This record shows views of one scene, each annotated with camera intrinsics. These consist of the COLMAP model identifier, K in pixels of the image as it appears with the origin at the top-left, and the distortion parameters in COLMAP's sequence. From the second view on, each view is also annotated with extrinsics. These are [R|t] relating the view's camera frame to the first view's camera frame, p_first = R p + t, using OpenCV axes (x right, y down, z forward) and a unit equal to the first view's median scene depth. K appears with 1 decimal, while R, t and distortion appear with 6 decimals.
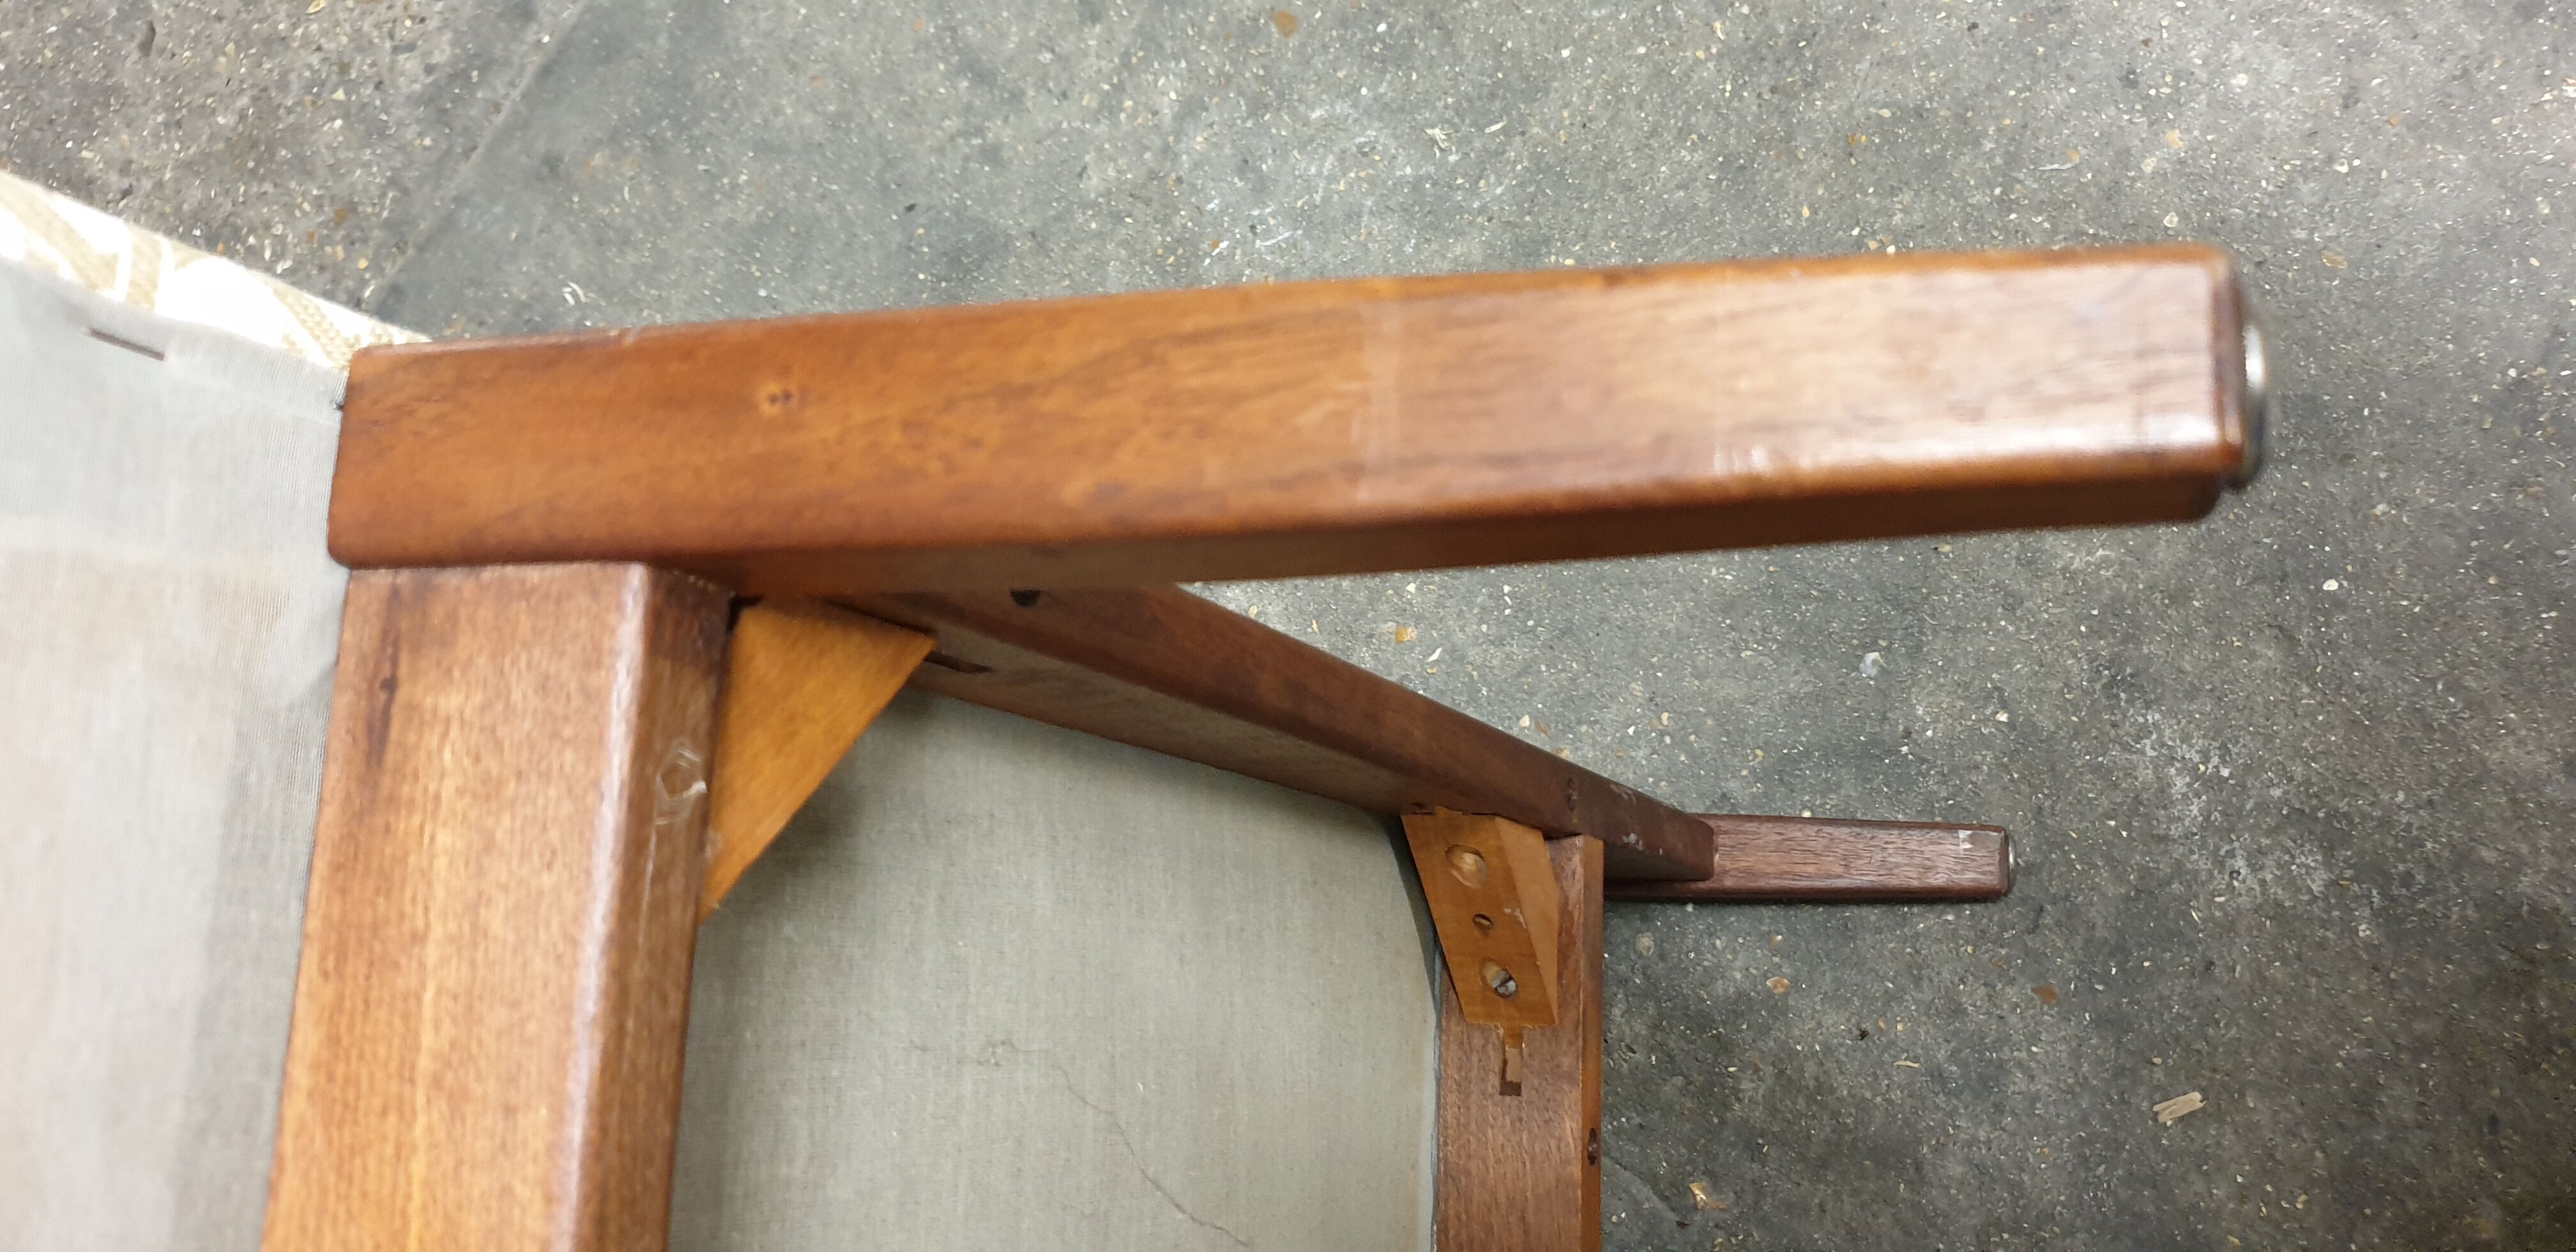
lens RADIAL K [[2094.7, 0, 1278.0], [0, 2094.7, 530.1], [0, 0, 1]] dist [-0.054719, 0.057930]
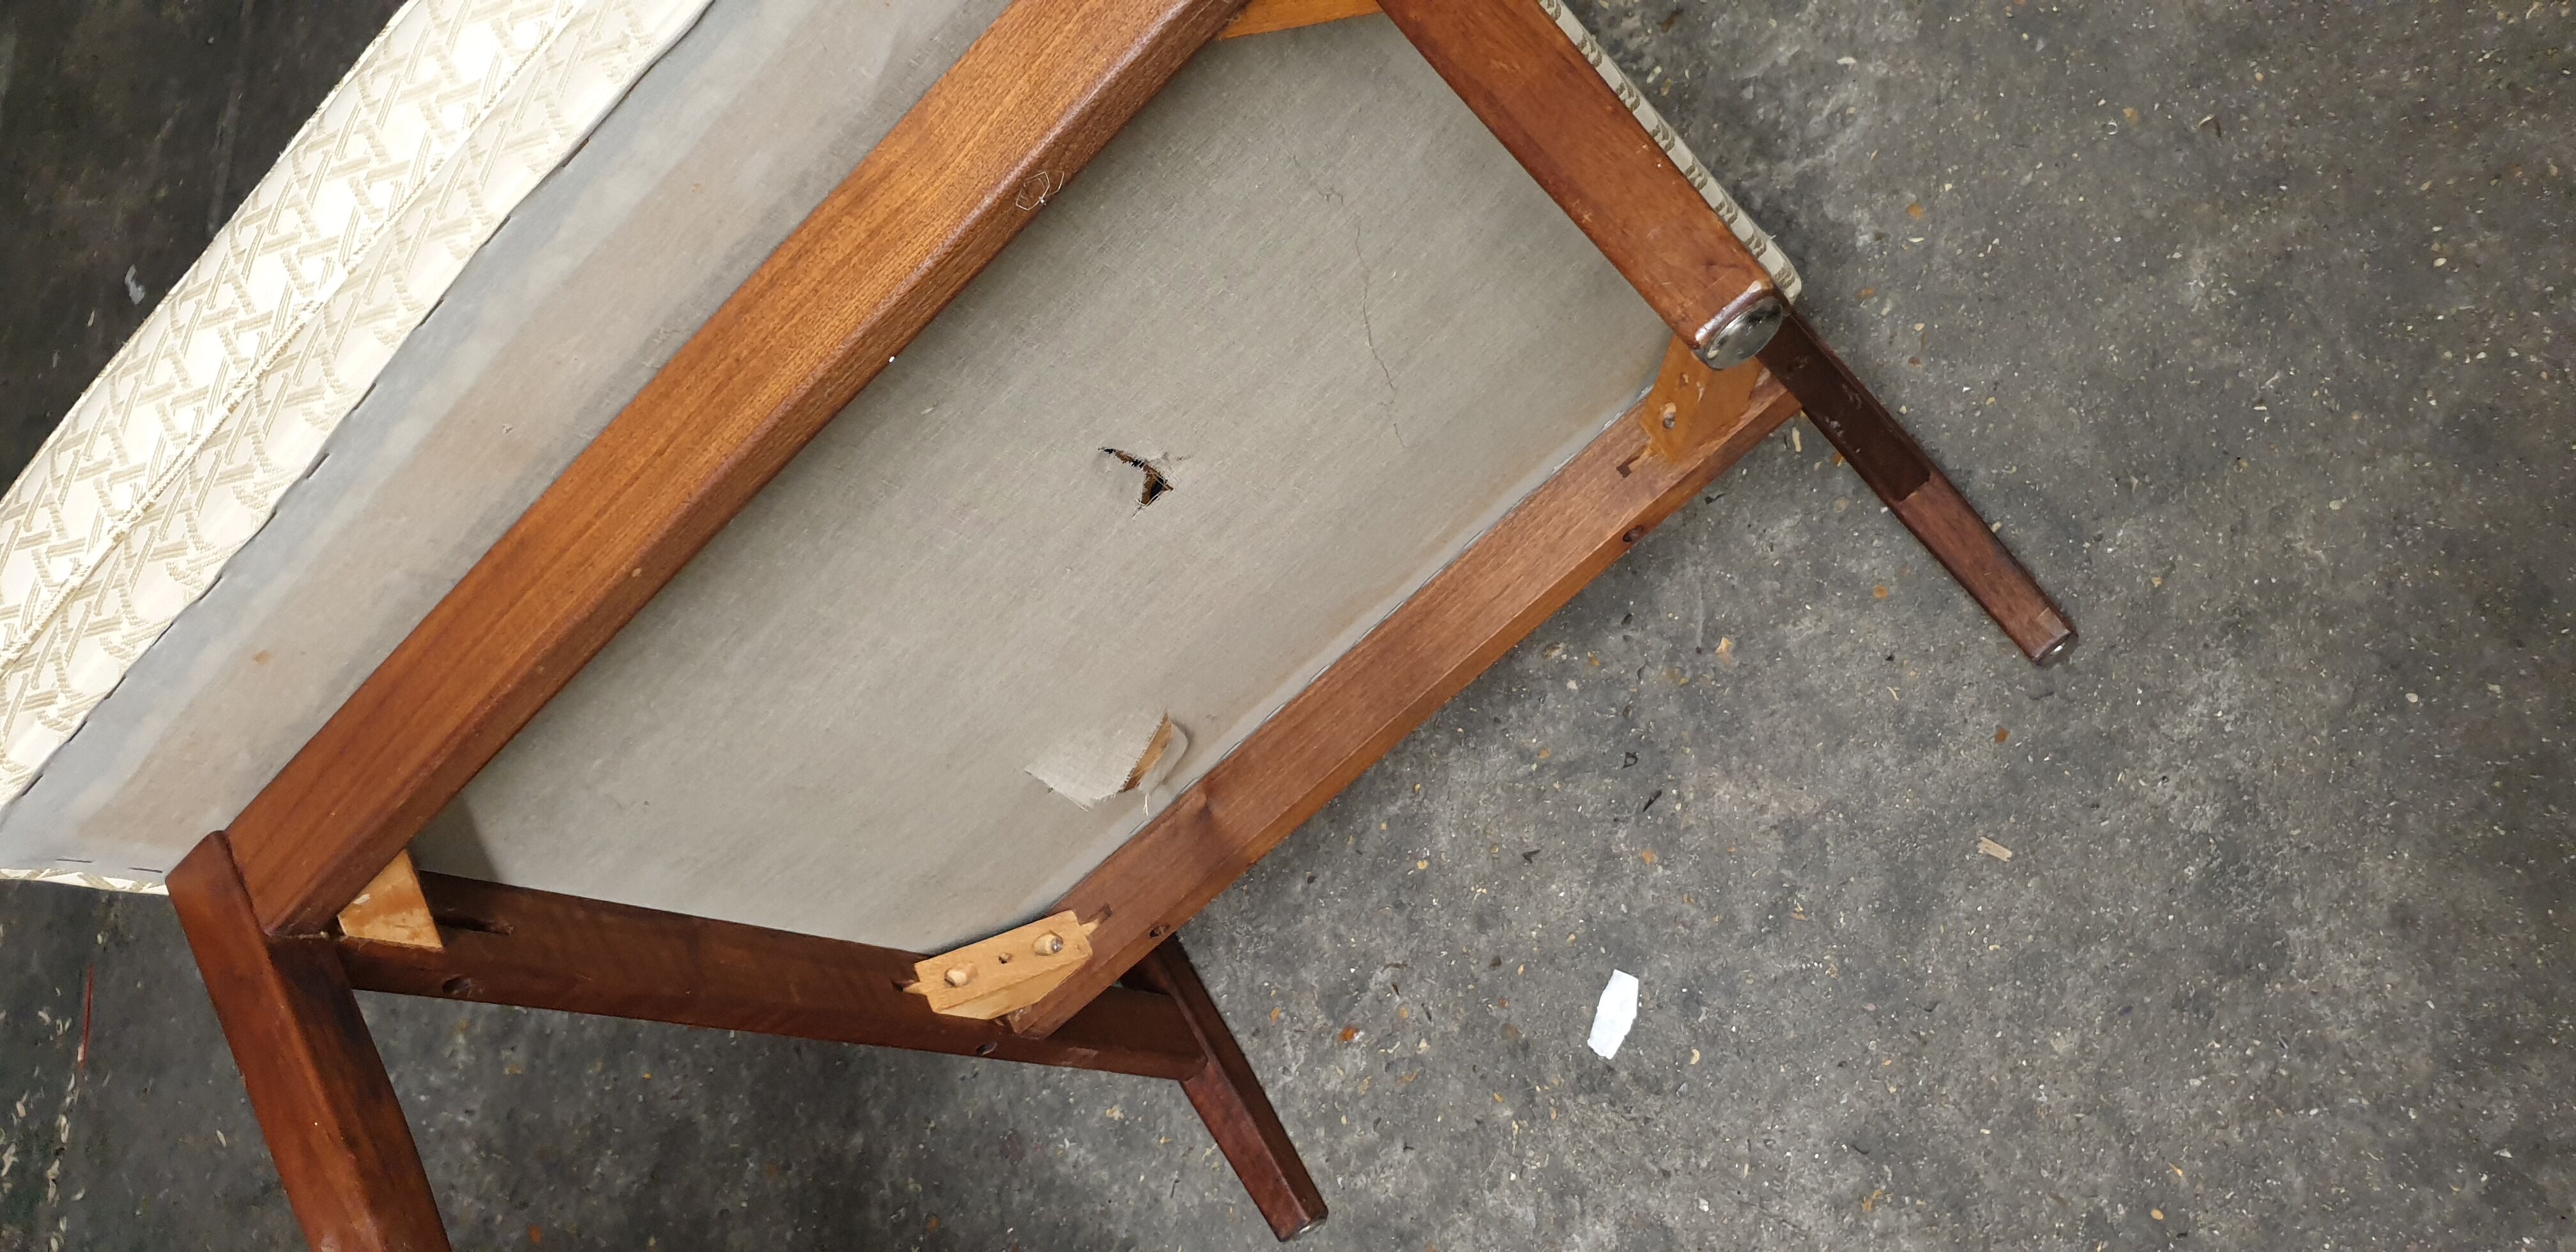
lens RADIAL K [[2094.7, 0, 1278.0], [0, 2094.7, 530.1], [0, 0, 1]] dist [-0.054719, 0.057930]
pose [[0.673626, 0.720894, -0.162910, 0.176175], [-0.605417, 0.664662, 0.437830, -0.167825], [0.423909, -0.196305, 0.884175, -0.355956]]
